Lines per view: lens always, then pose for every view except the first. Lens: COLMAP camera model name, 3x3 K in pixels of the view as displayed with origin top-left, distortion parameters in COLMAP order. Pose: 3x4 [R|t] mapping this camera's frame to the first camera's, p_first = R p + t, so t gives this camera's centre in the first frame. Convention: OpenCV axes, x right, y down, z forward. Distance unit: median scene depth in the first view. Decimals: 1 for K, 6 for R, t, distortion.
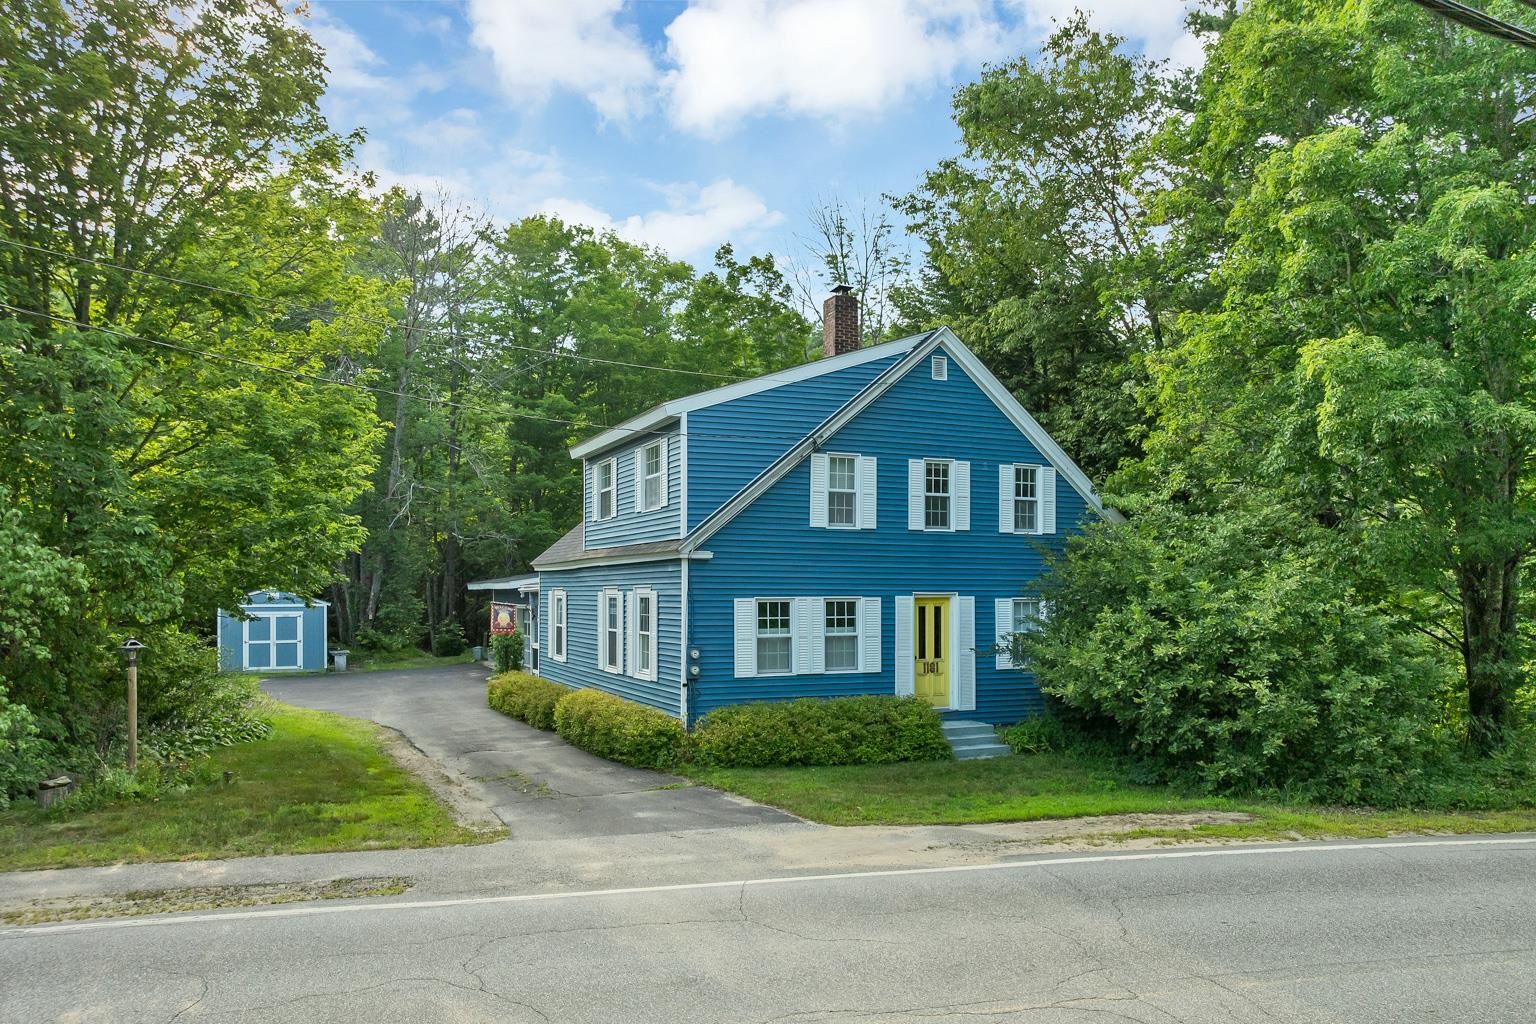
lens RADIAL K [[1106.7, 0, 775.4], [0, 1106.7, 594.1], [0, 0, 1]] dist [-0.035972, -0.004496]
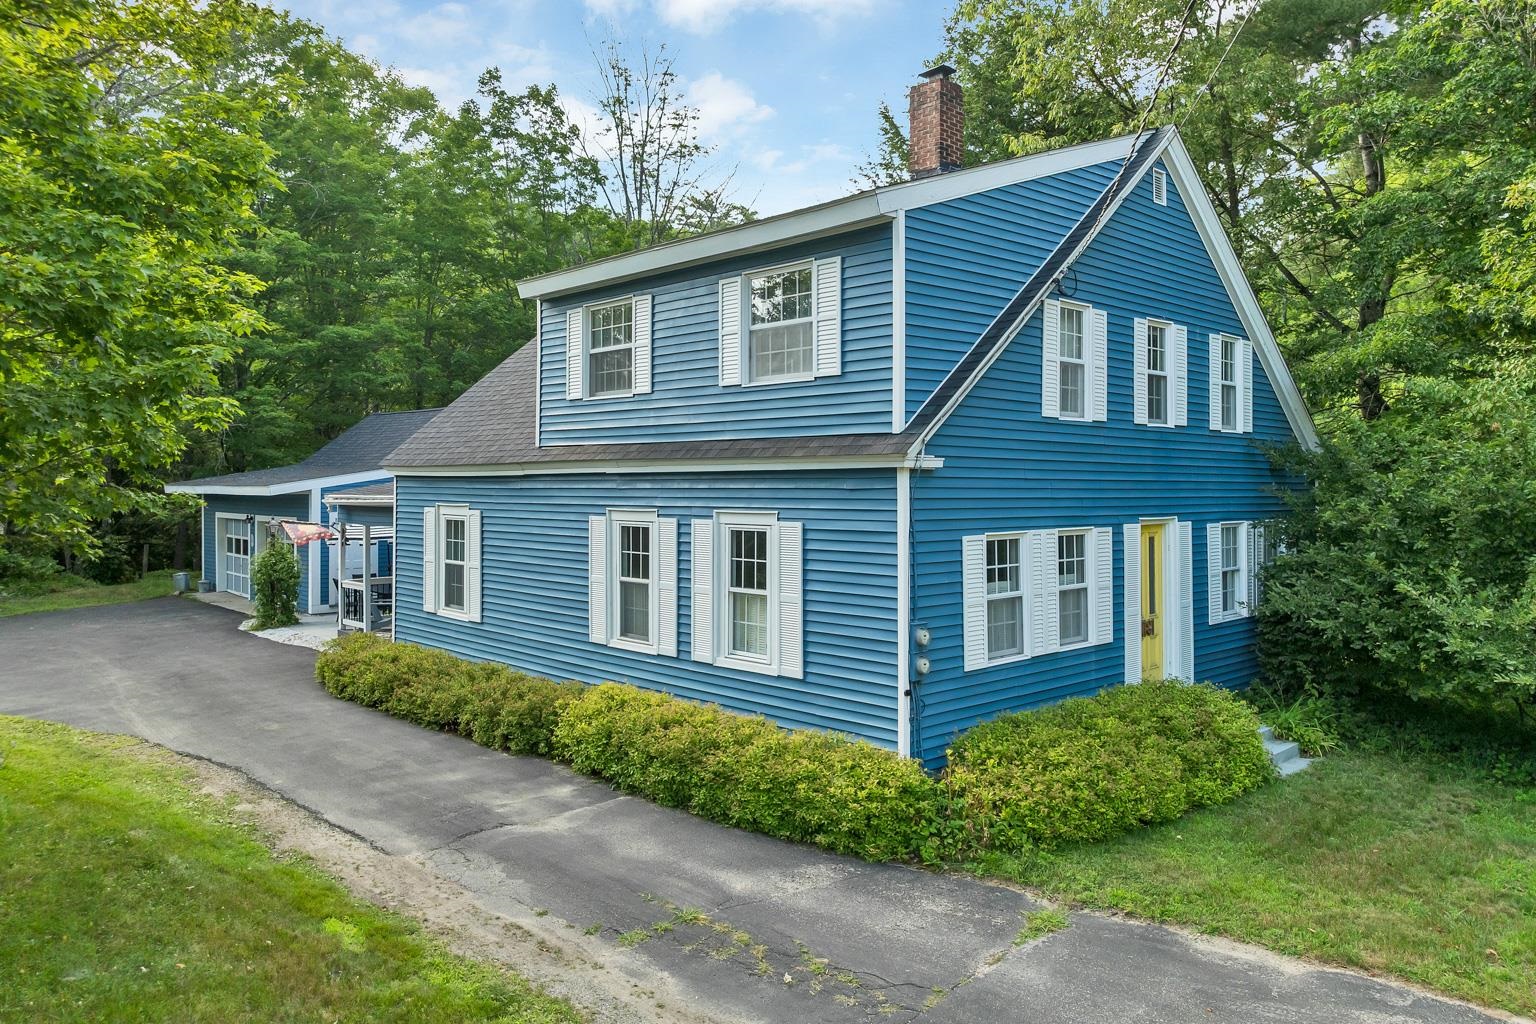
lens RADIAL K [[1106.7, 0, 764.5], [0, 1106.7, 474.1], [0, 0, 1]] dist [-0.035972, -0.004496]
pose [[0.947996, 0.002828, 0.318270, -0.309326], [0.000218, 0.999955, -0.009532, -0.022333], [-0.318282, 0.009106, 0.947952, 0.456206]]
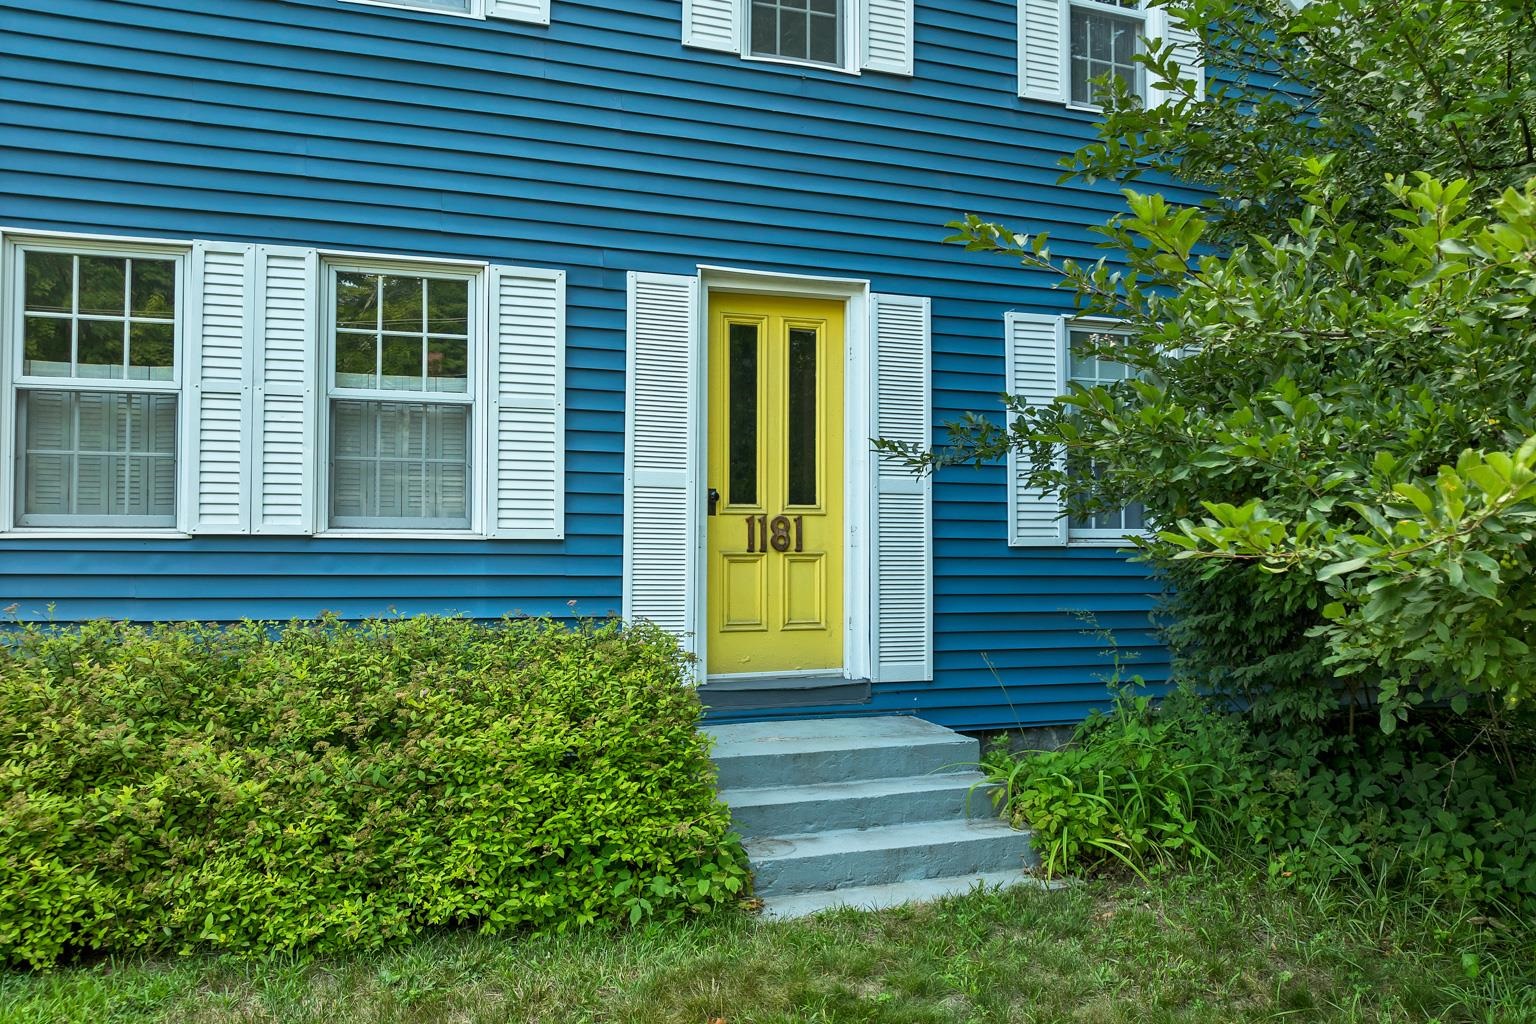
lens RADIAL K [[1106.7, 0, 785.6], [0, 1106.7, 537.3], [0, 0, 1]] dist [-0.035972, -0.004496]
pose [[0.995434, 0.000952, -0.095445, 0.179172], [-0.002589, 0.999852, -0.017030, 0.075491], [0.095415, 0.017200, 0.995289, 0.742215]]
